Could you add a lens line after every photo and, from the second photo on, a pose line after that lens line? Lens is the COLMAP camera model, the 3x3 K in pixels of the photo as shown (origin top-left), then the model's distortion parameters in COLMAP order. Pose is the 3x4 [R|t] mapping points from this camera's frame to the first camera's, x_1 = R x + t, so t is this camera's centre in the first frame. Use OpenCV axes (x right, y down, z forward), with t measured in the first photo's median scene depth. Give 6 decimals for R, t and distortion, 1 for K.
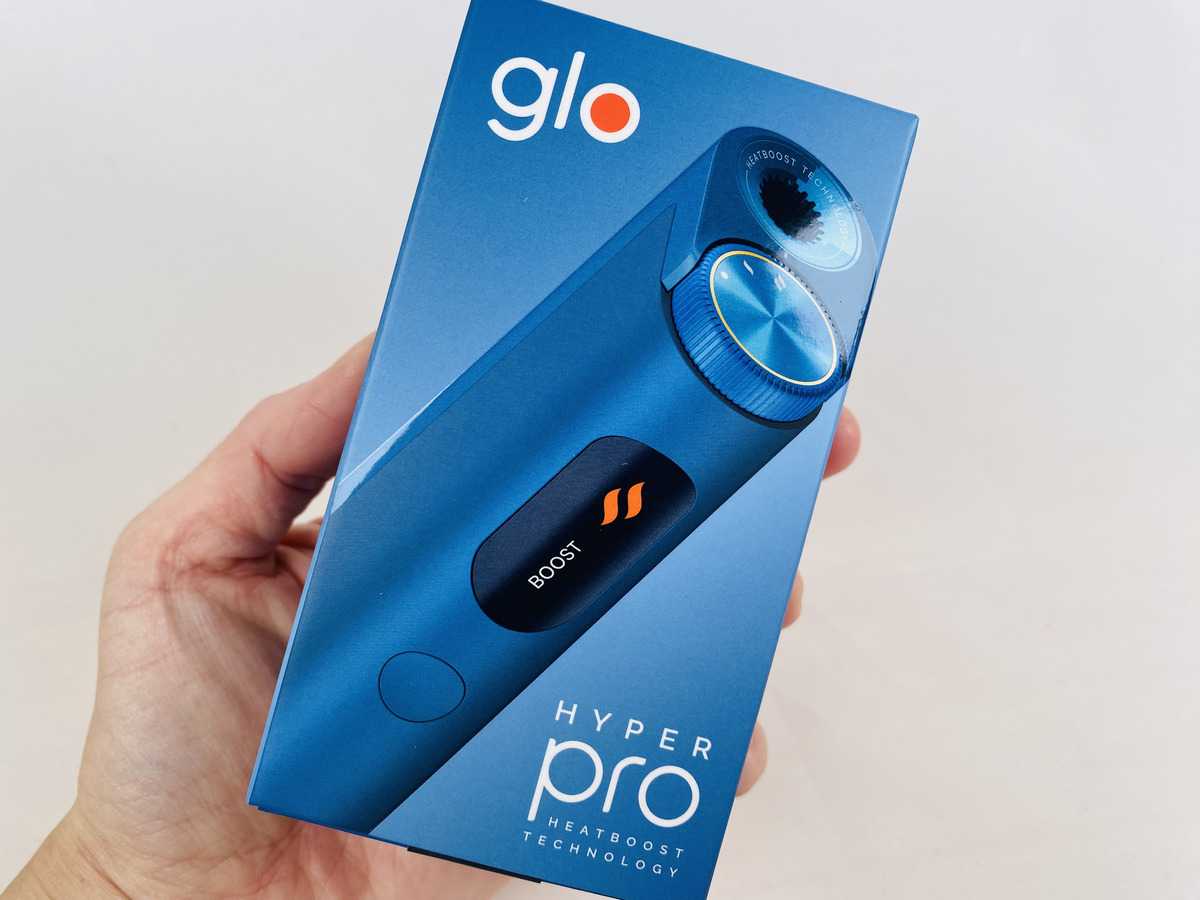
lens RADIAL K [[873.8, 0, 600.4], [0, 873.8, 446.5], [0, 0, 1]] dist [-0.028047, -0.009293]
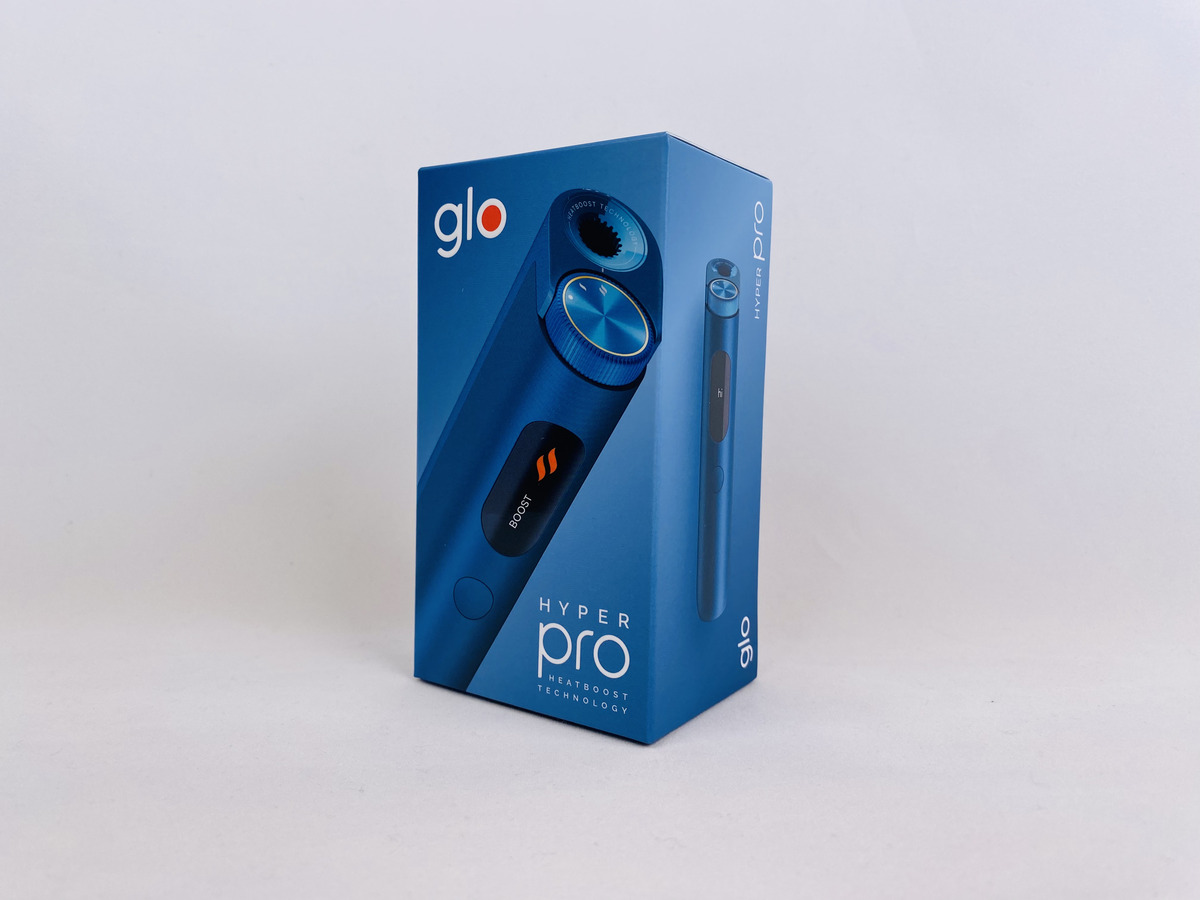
lens RADIAL K [[908.6, 0, 599.7], [0, 908.6, 451.1], [0, 0, 1]] dist [0.003483, 0.001201]
pose [[0.950063, -0.228931, 0.212064, -0.197022], [0.219821, 0.973311, 0.065908, -0.036915], [-0.221493, -0.016001, 0.975031, -0.504319]]
